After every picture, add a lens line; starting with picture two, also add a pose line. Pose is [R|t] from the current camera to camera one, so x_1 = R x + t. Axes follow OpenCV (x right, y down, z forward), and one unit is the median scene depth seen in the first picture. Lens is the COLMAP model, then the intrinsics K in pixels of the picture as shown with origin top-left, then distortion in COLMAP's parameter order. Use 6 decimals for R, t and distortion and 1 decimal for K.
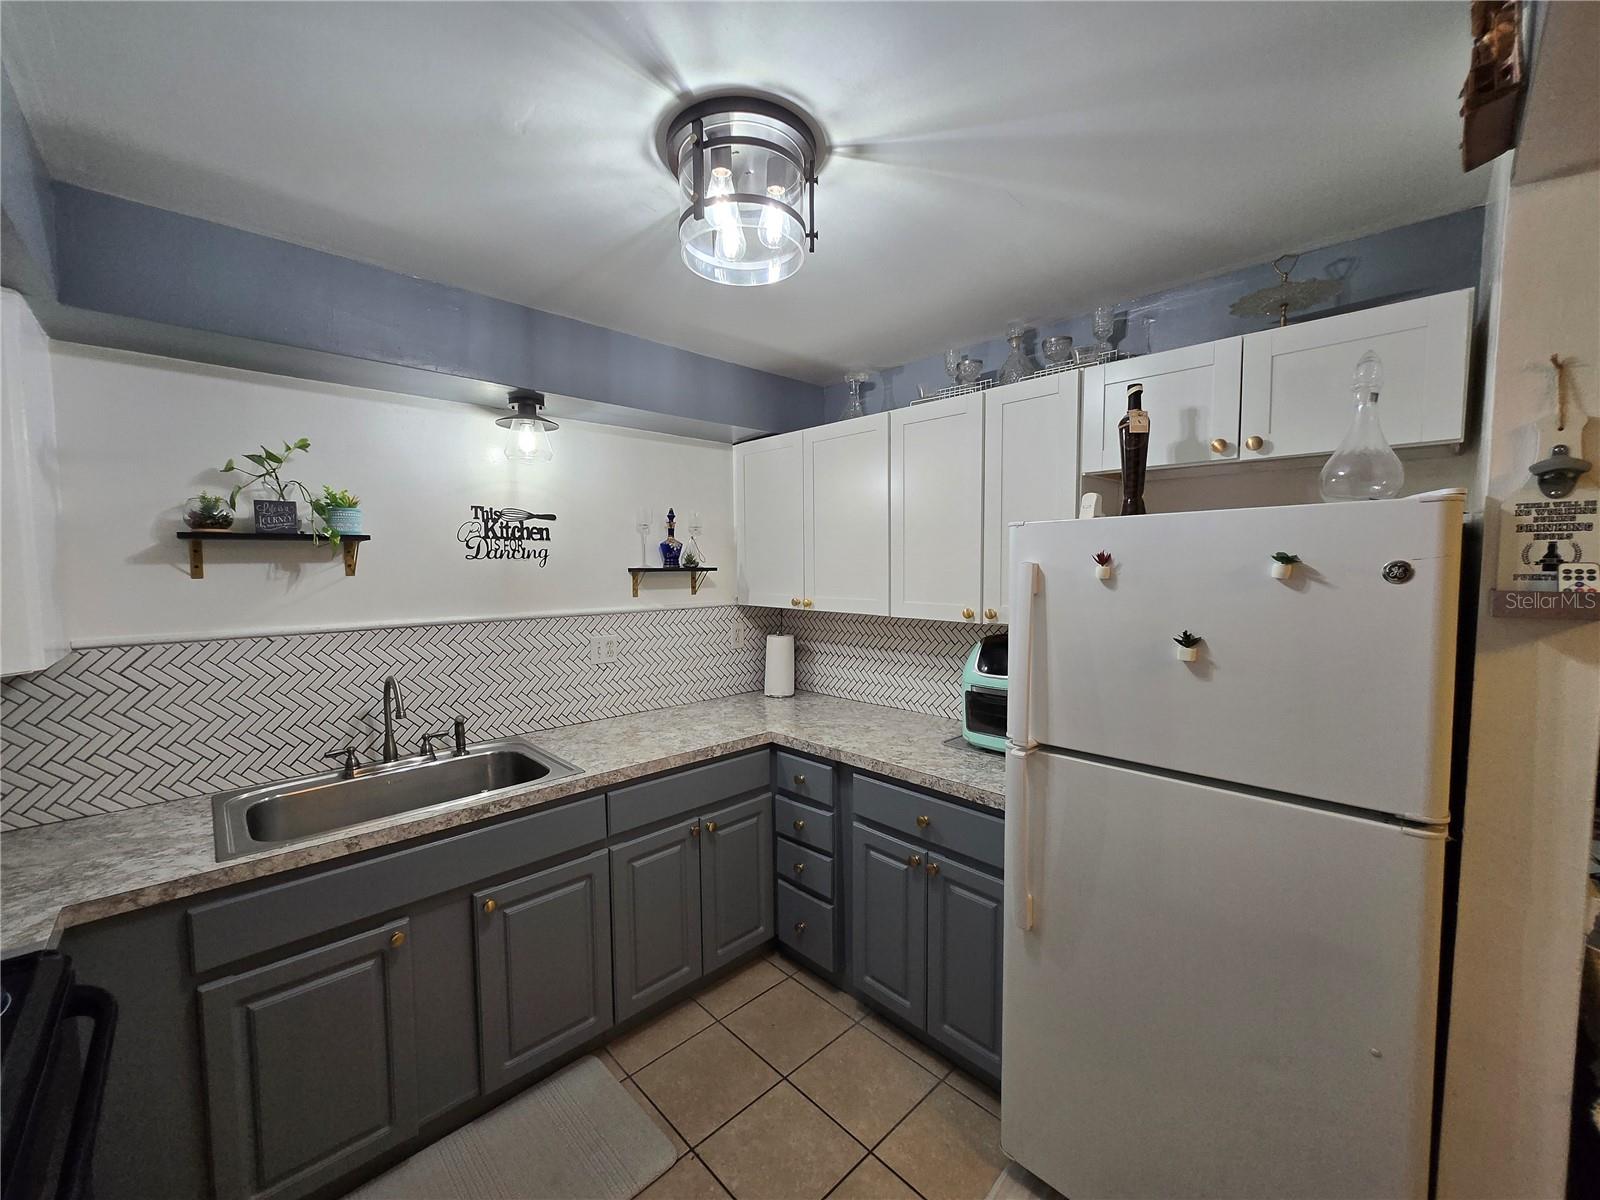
lens RADIAL K [[629.4, 0, 800.0], [0, 629.4, 600.0], [0, 0, 1]] dist [-0.002164, 0.000528]
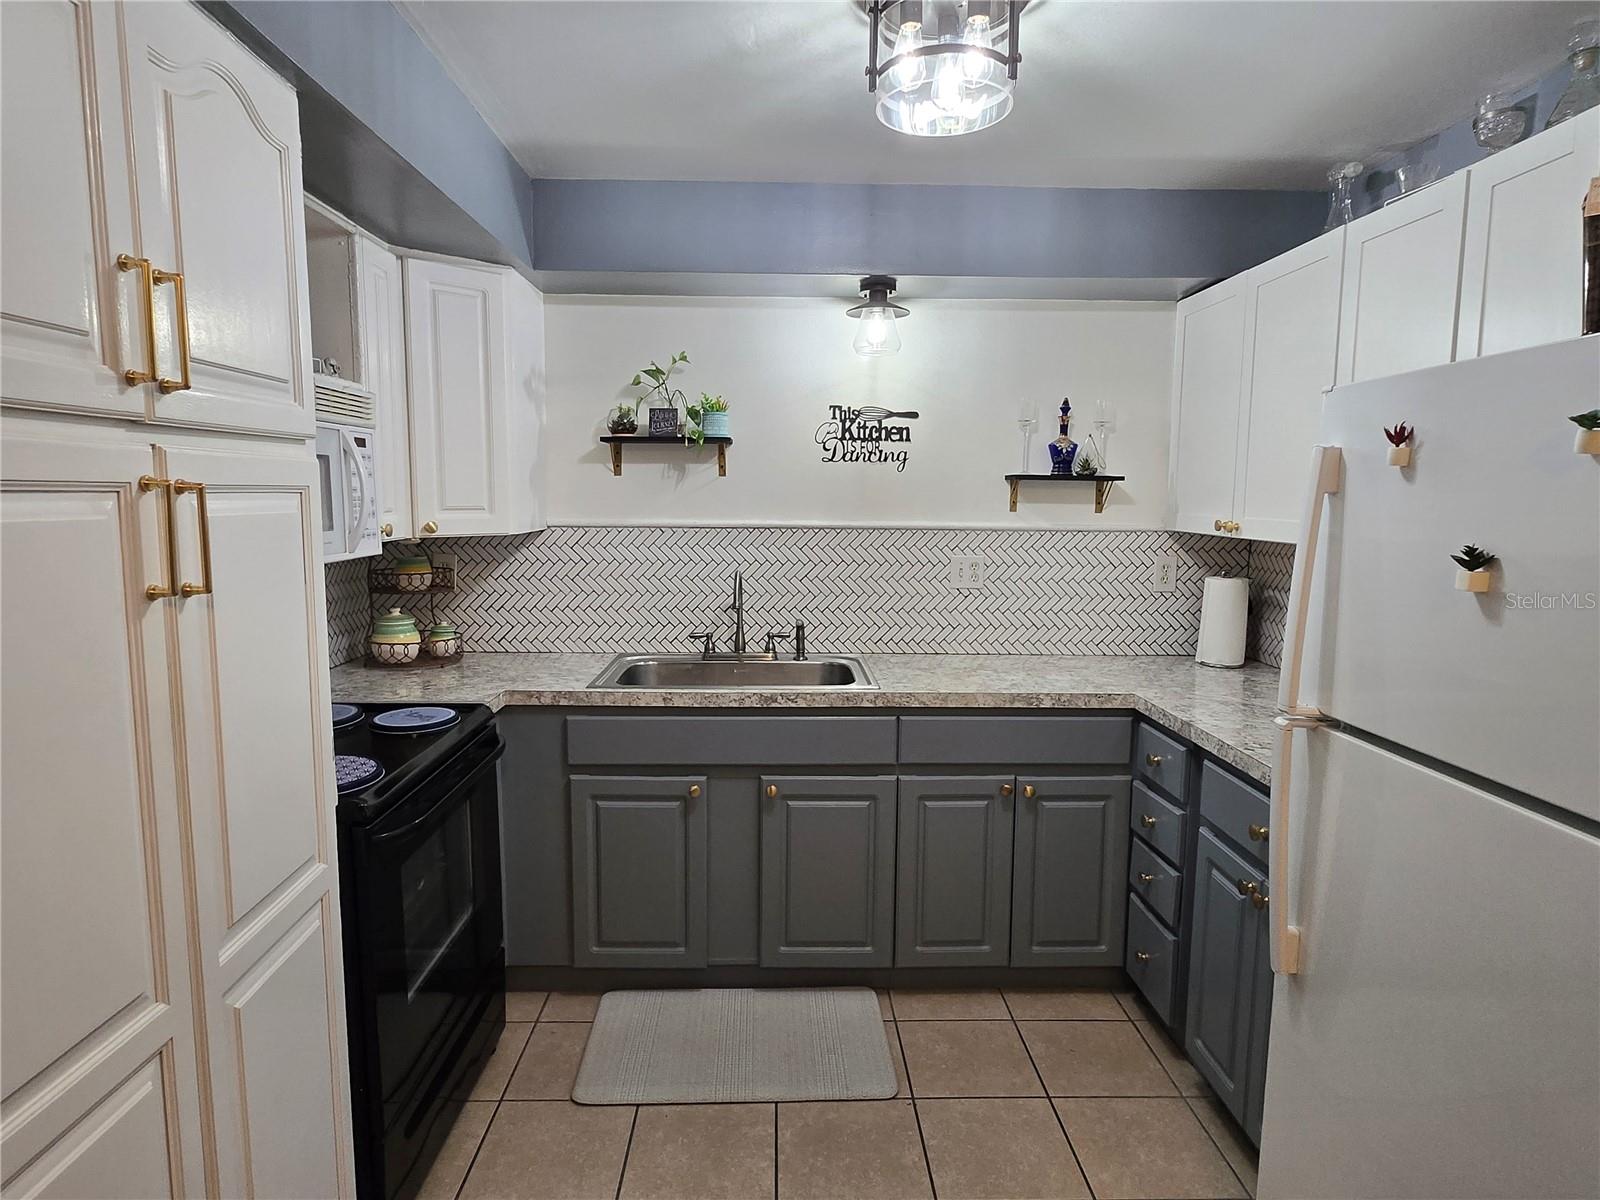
lens RADIAL K [[919.8, 0, 800.0], [0, 919.8, 597.3], [0, 0, 1]] dist [-0.003933, 0.001504]
pose [[0.740307, 0.090016, -0.666216, 0.402115], [-0.053855, 0.995751, 0.074697, 0.038338], [0.670109, -0.019420, 0.742009, -0.071992]]
